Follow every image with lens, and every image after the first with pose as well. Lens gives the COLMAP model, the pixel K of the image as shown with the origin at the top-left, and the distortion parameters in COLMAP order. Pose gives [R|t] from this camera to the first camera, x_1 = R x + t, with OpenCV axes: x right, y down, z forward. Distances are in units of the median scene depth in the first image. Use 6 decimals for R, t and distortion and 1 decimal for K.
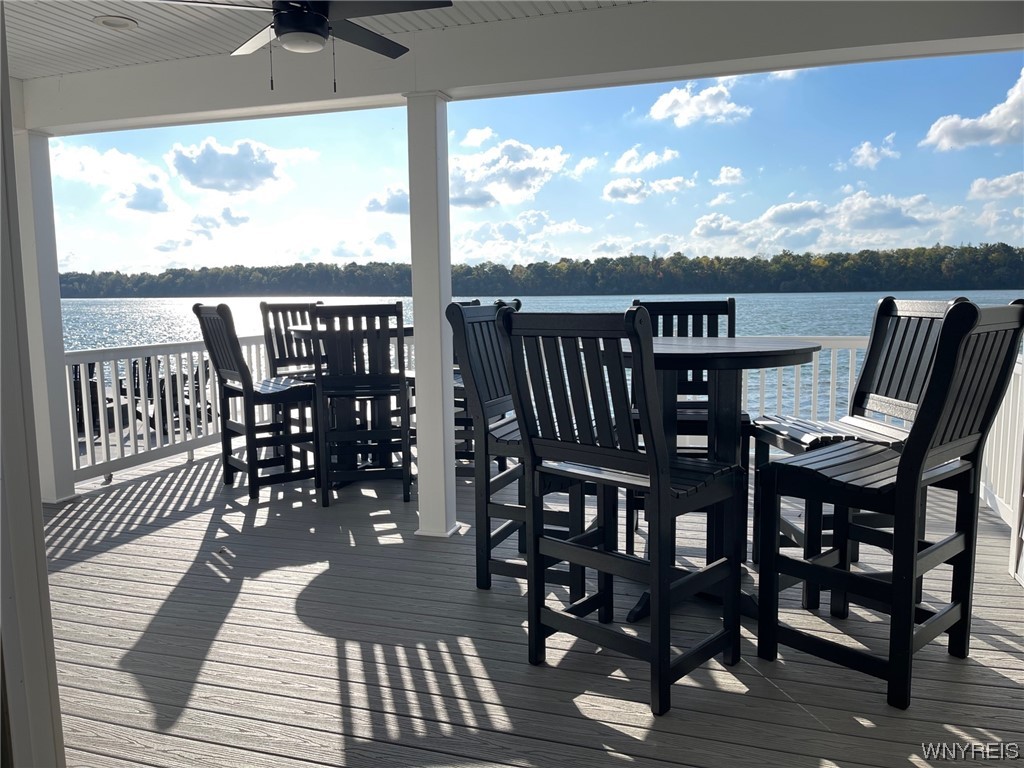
lens RADIAL K [[769.2, 0, 507.5], [0, 769.2, 385.2], [0, 0, 1]] dist [0.083268, -0.098892]
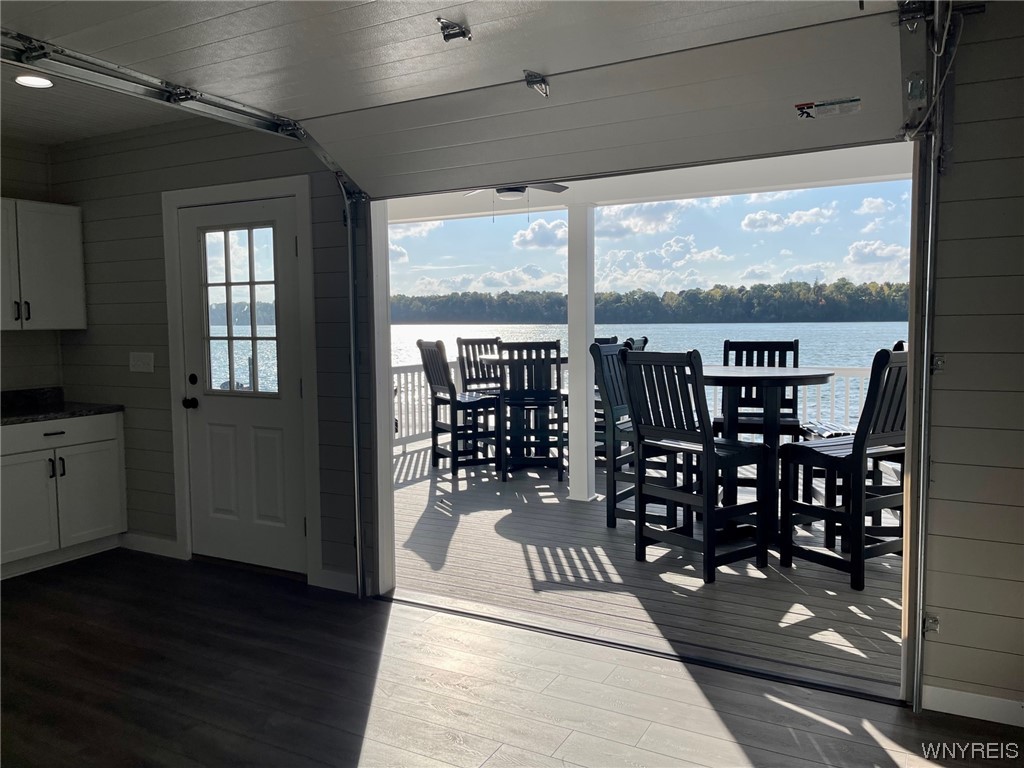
lens RADIAL K [[769.2, 0, 507.5], [0, 769.2, 385.2], [0, 0, 1]] dist [0.083268, -0.098892]
pose [[0.981789, 0.019085, -0.189012, 0.035372], [-0.025692, 0.999139, -0.032568, 0.023863], [0.188228, 0.036831, 0.981435, -0.392834]]
